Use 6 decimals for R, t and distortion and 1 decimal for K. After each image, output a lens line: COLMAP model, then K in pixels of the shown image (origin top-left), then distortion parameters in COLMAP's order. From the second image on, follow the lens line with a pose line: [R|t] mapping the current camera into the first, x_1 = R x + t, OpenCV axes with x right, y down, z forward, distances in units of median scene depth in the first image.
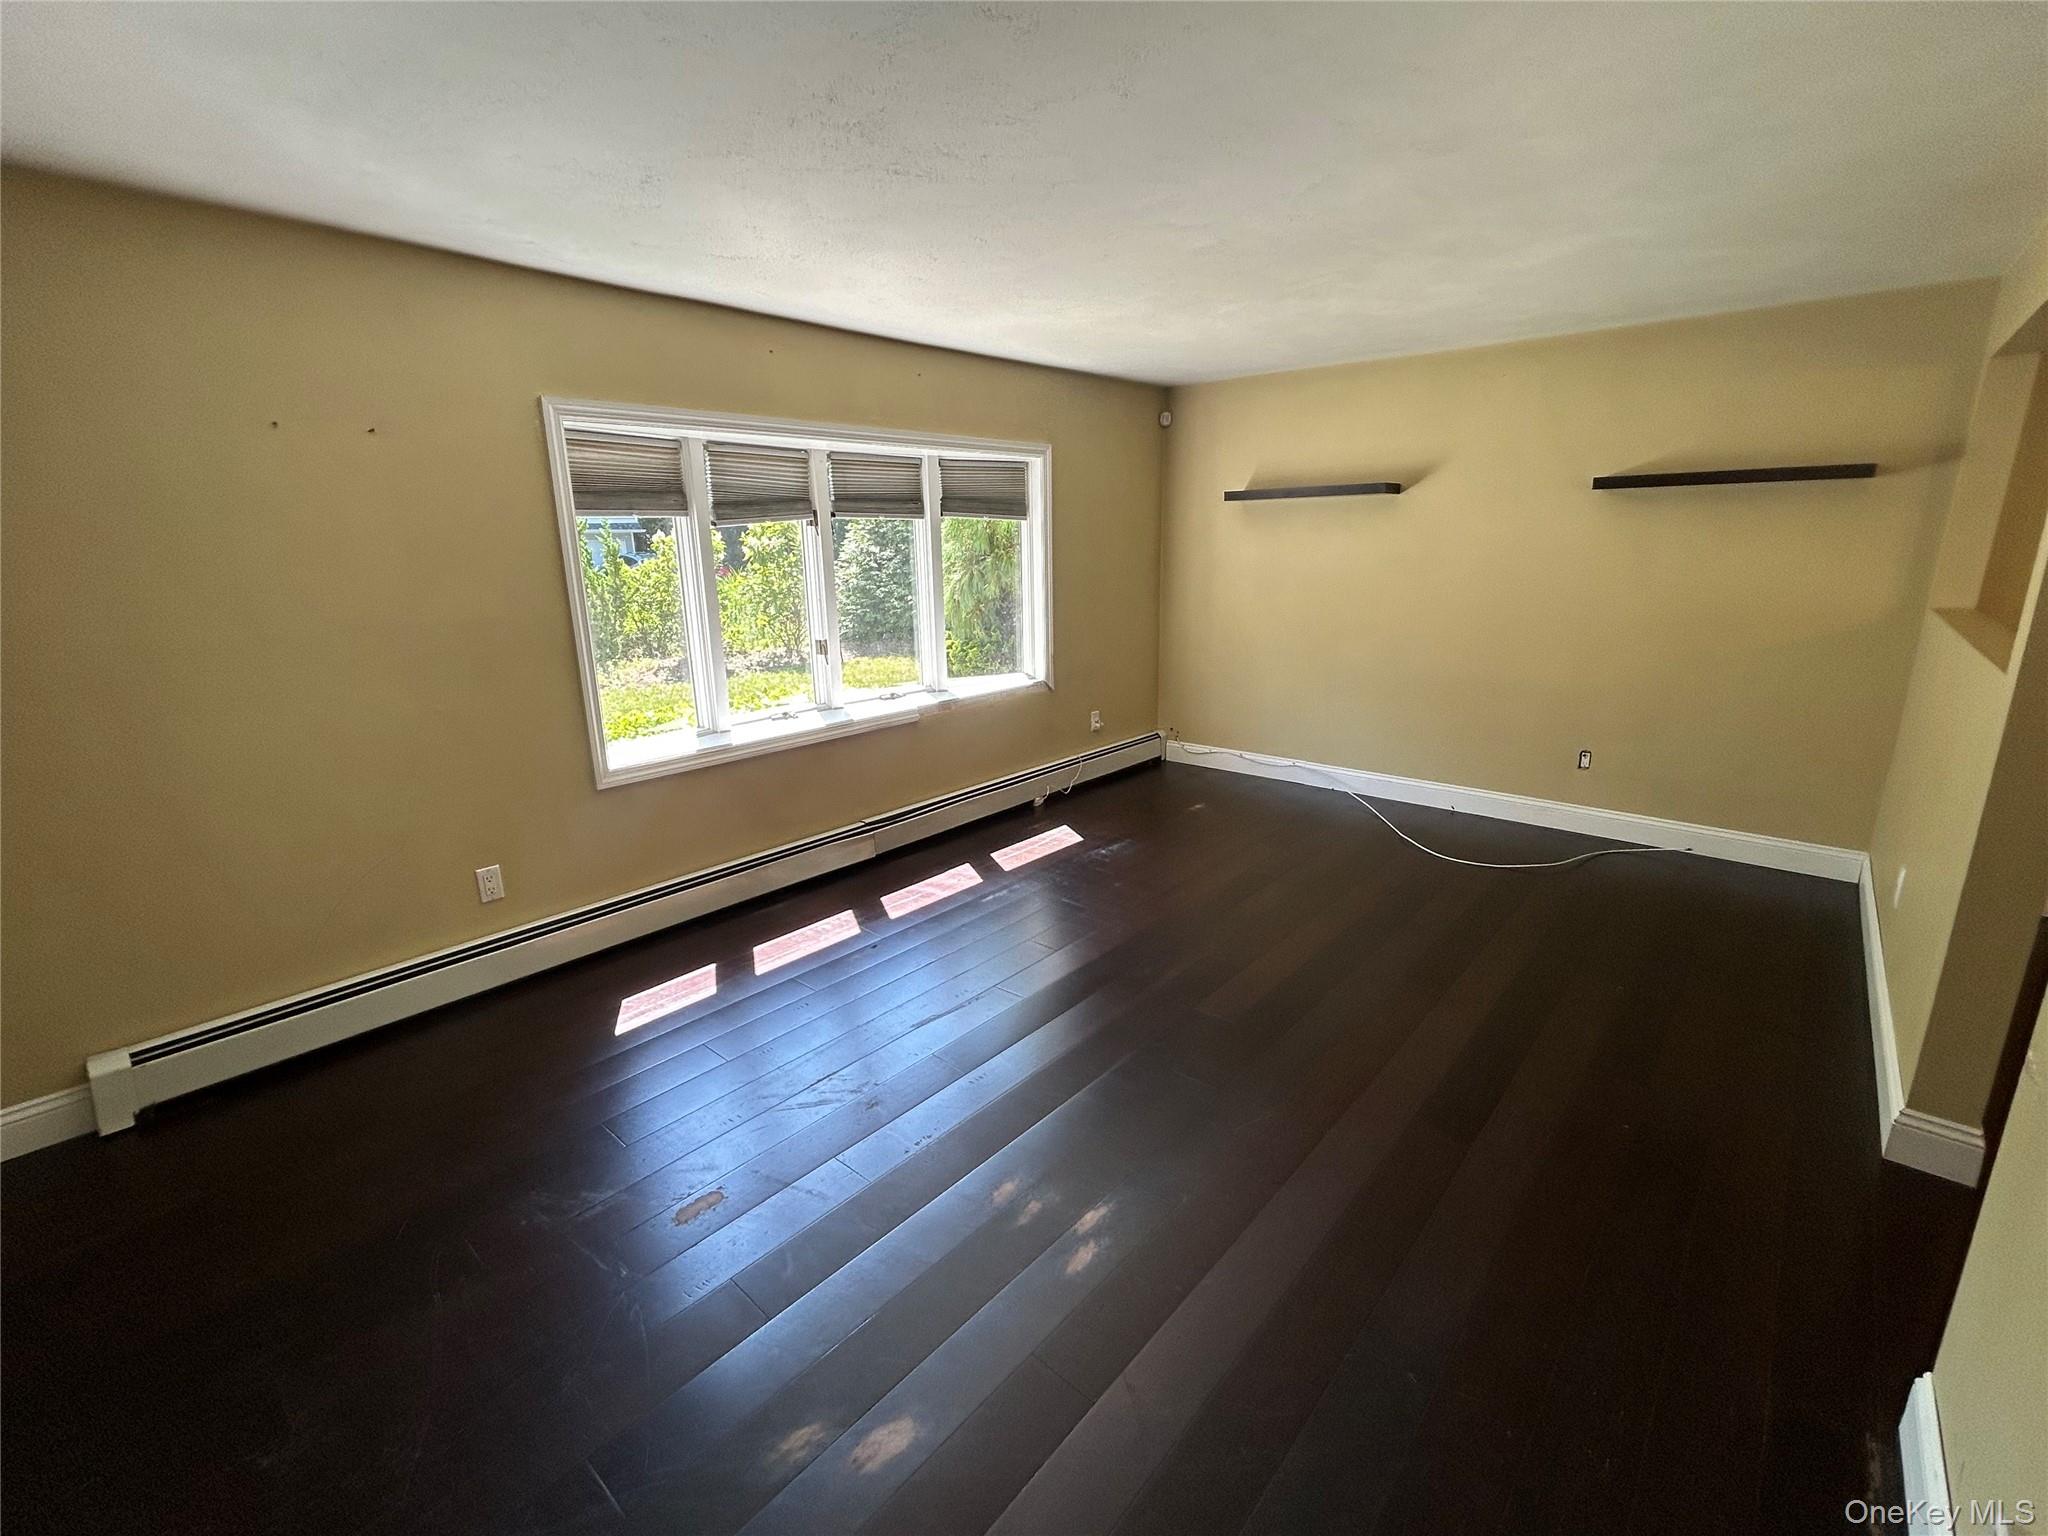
lens RADIAL K [[890.4, 0, 1028.6], [0, 890.4, 769.6], [0, 0, 1]] dist [0.002200, 0.000483]
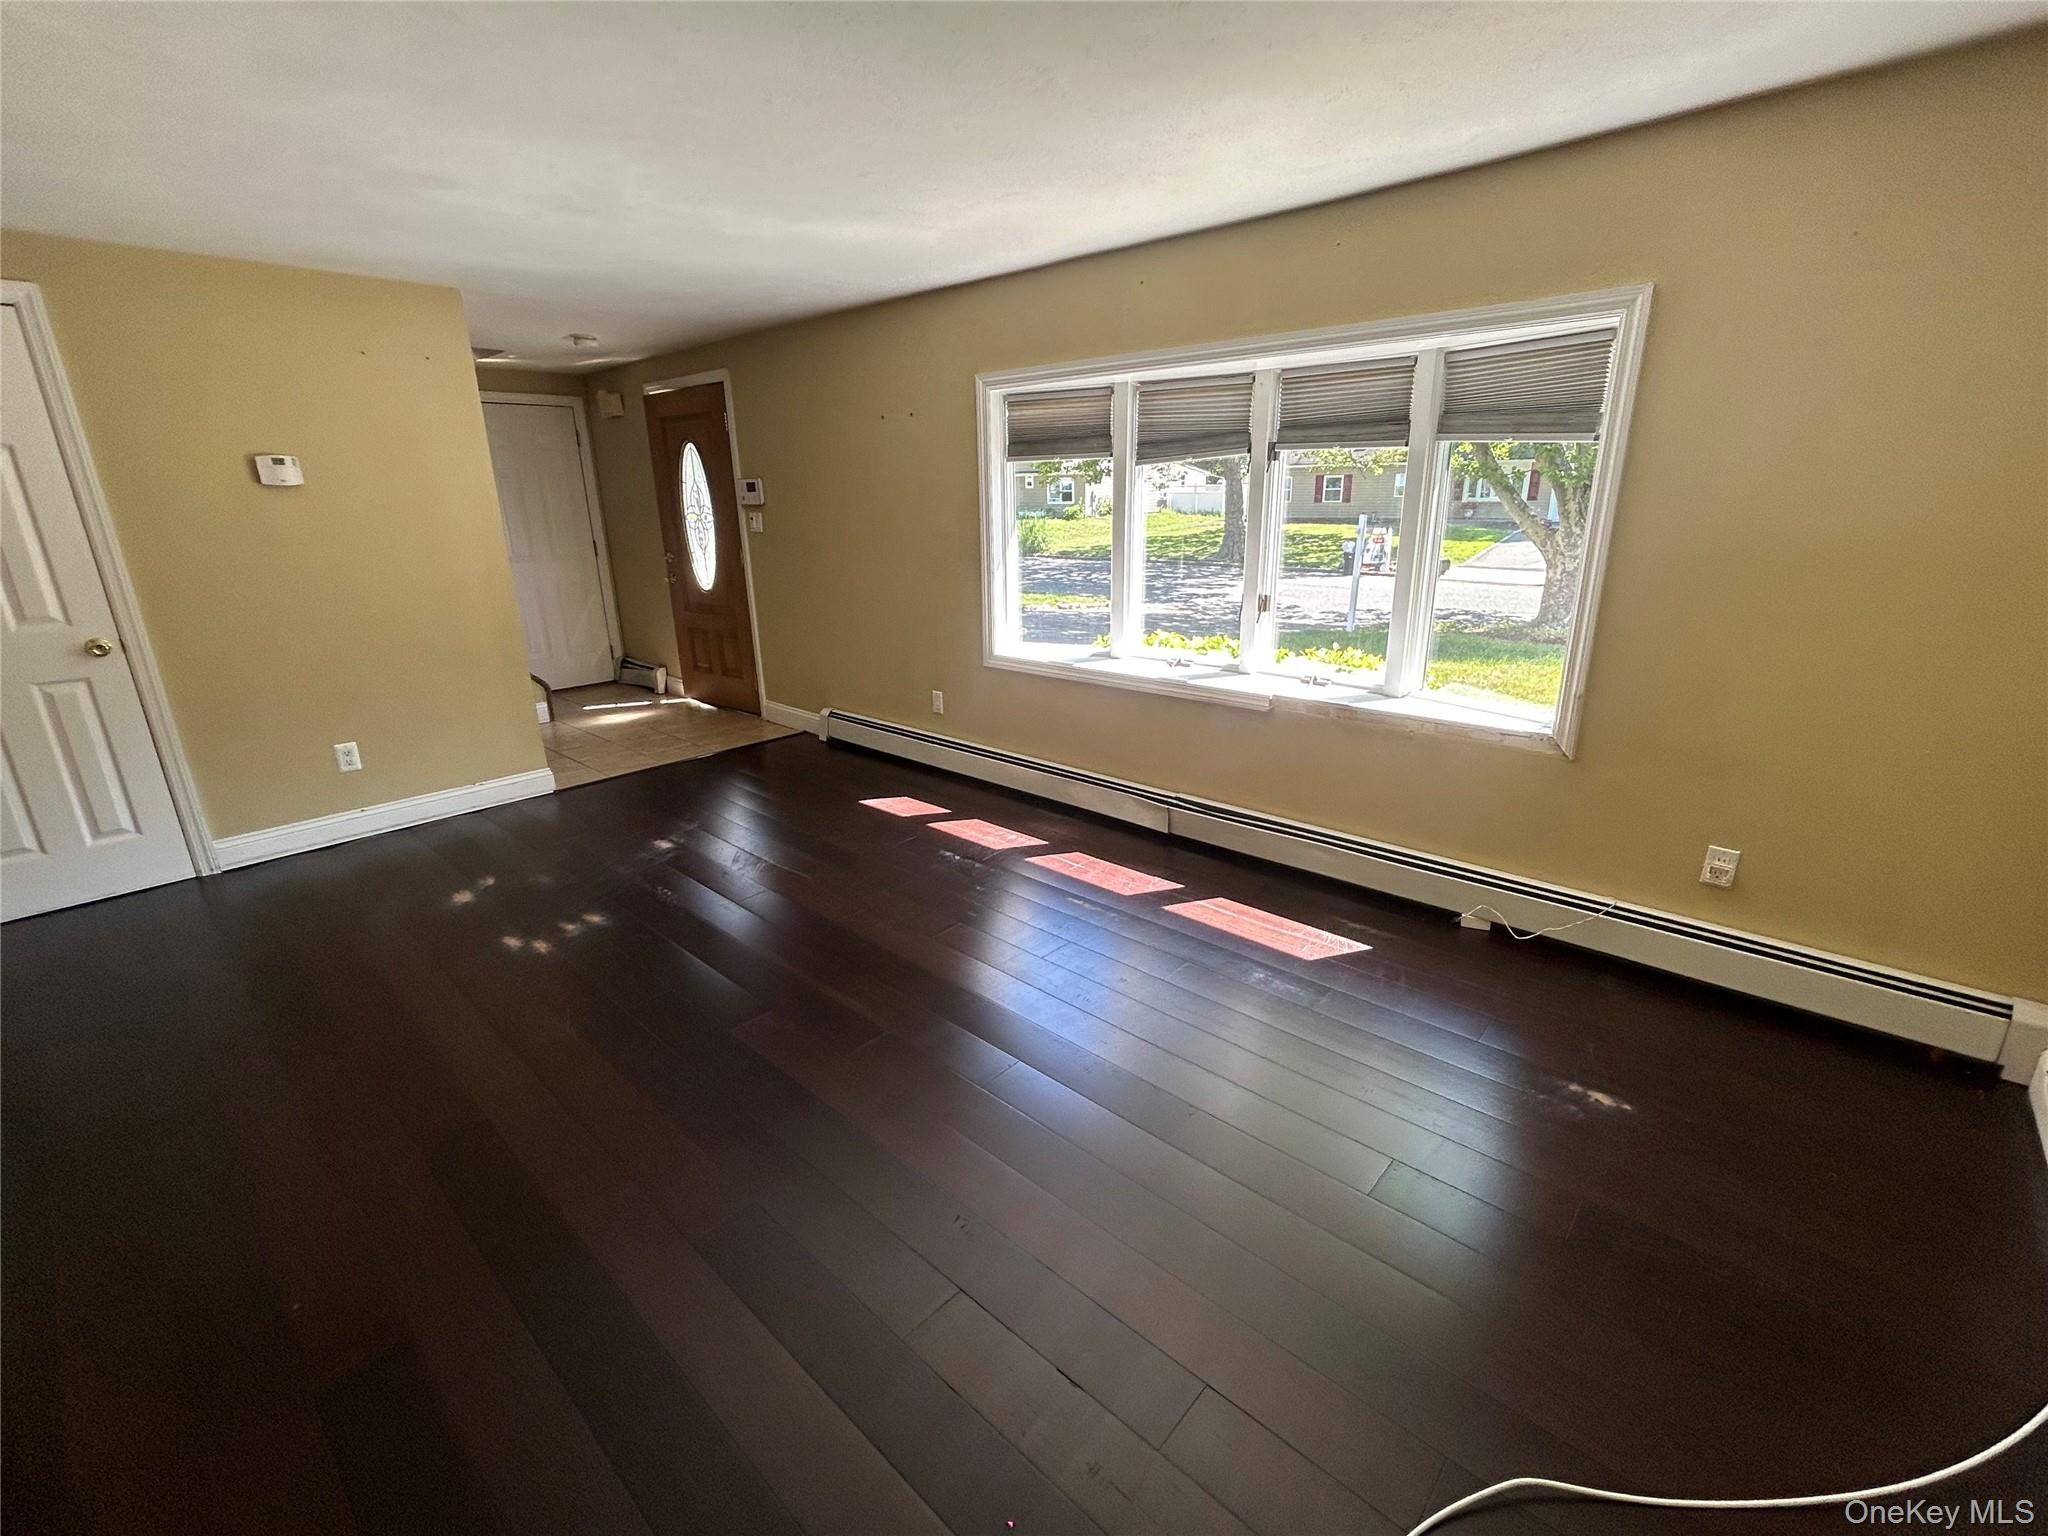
lens RADIAL K [[890.4, 0, 1029.3], [0, 890.4, 767.3], [0, 0, 1]] dist [0.002200, 0.000483]
pose [[-0.017223, 0.318985, -0.947603, 0.694734], [-0.235585, 0.919766, 0.313896, -0.224324], [0.971701, 0.228647, 0.059307, 0.817555]]
